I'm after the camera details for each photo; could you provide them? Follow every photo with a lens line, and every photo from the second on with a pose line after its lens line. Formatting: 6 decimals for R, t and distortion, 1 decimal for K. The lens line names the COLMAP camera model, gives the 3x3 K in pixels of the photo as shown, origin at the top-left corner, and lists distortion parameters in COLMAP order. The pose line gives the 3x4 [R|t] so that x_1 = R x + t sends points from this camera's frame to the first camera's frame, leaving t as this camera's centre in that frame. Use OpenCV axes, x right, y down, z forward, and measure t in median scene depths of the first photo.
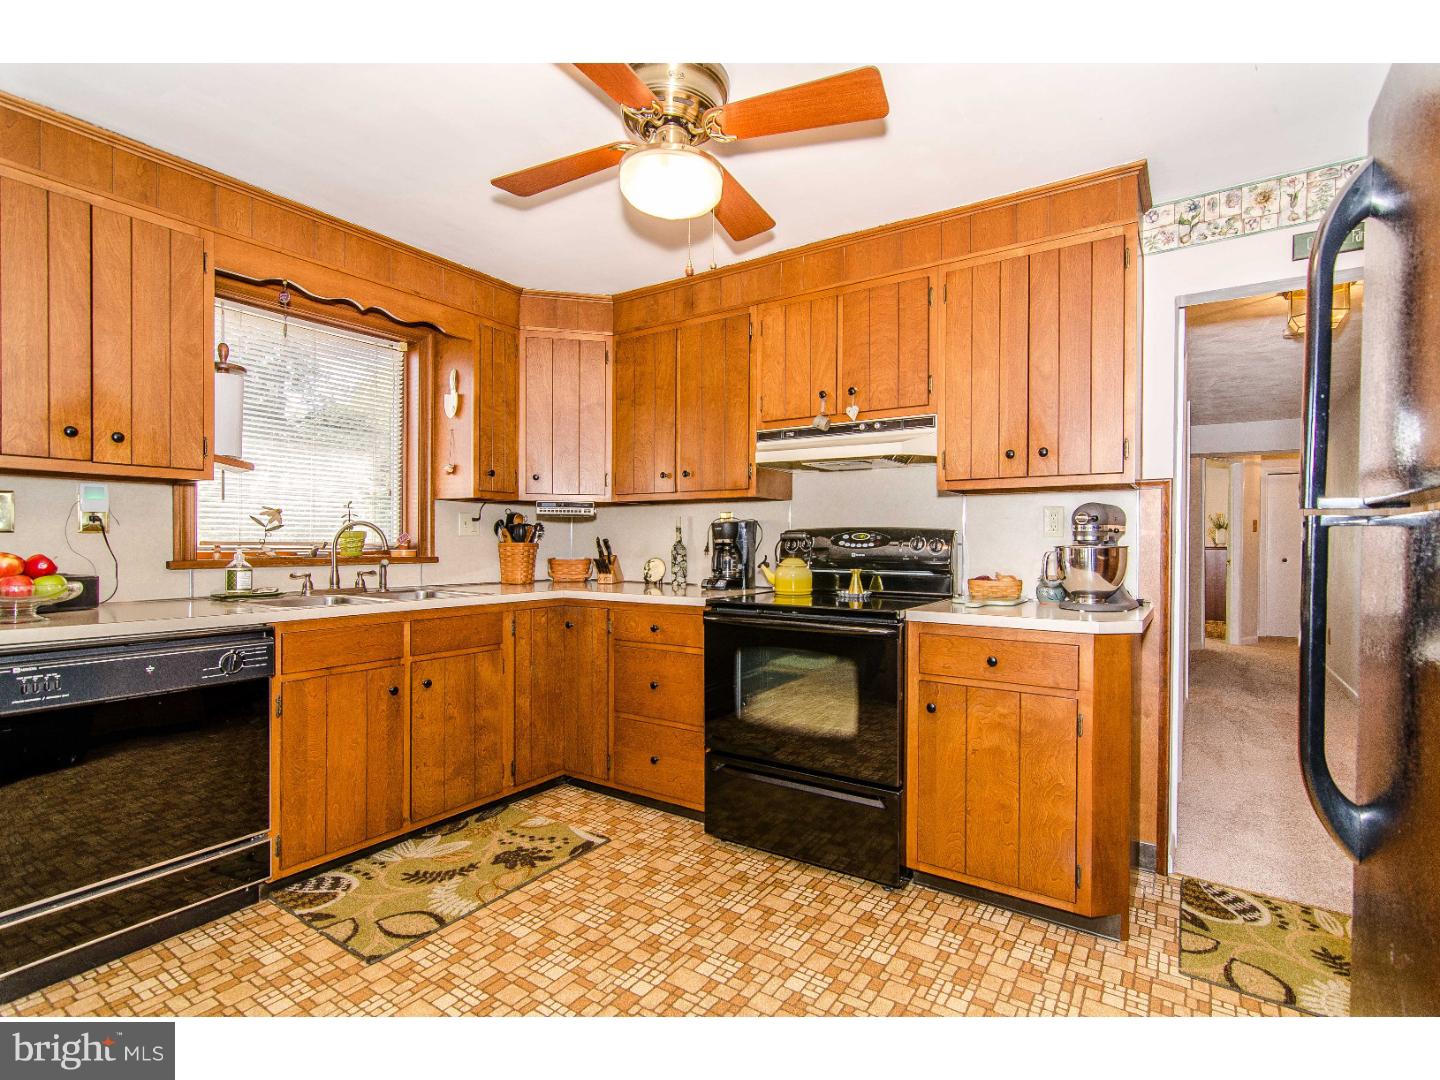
lens RADIAL K [[694.0, 0, 737.7], [0, 694.0, 545.2], [0, 0, 1]] dist [0.000448, 0.001070]
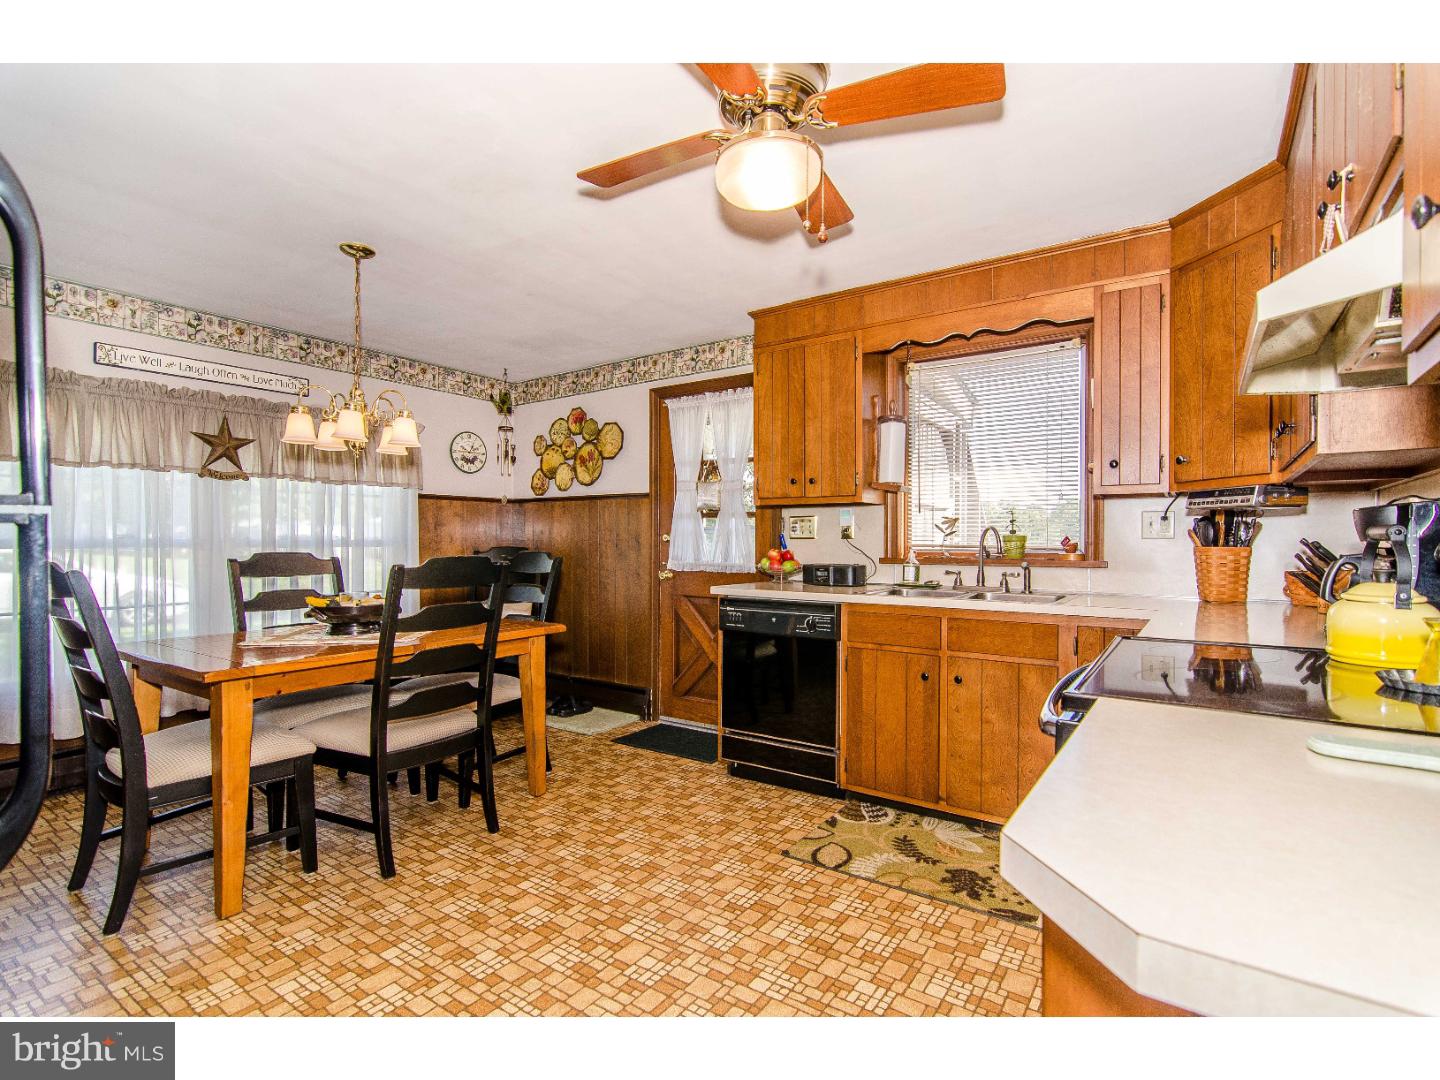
lens RADIAL K [[694.0, 0, 737.7], [0, 694.0, 545.2], [0, 0, 1]] dist [0.000448, 0.001070]
pose [[-0.014172, 0.004637, -0.999889, 0.693807], [-0.007626, 0.999960, 0.004745, -0.008122], [0.999871, 0.007692, -0.014136, 0.773282]]
